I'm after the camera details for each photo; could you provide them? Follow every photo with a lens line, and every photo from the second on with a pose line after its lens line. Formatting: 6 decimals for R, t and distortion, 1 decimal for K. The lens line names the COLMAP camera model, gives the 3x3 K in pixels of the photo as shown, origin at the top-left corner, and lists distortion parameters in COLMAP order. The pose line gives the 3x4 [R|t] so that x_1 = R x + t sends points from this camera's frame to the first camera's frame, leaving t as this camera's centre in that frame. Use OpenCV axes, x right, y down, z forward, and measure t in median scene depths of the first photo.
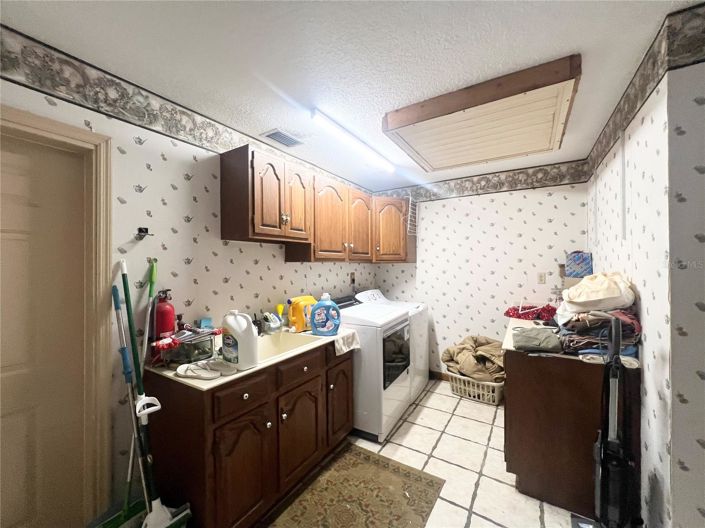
lens RADIAL K [[283.5, 0, 351.8], [0, 283.5, 262.4], [0, 0, 1]] dist [-0.001147, 0.000056]
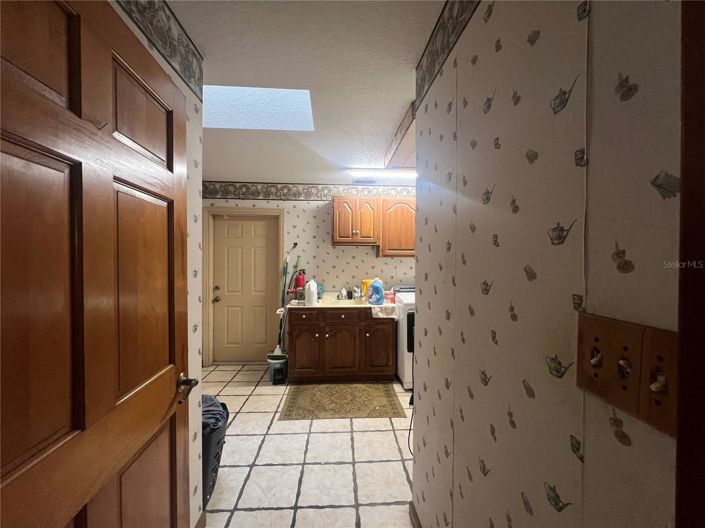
lens RADIAL K [[283.5, 0, 353.7], [0, 283.5, 263.6], [0, 0, 1]] dist [-0.001147, 0.000056]
pose [[0.589770, 0.016083, -0.807411, 1.262022], [-0.004370, 0.999851, 0.016725, 0.008282], [0.807559, -0.006335, 0.589752, -0.006912]]
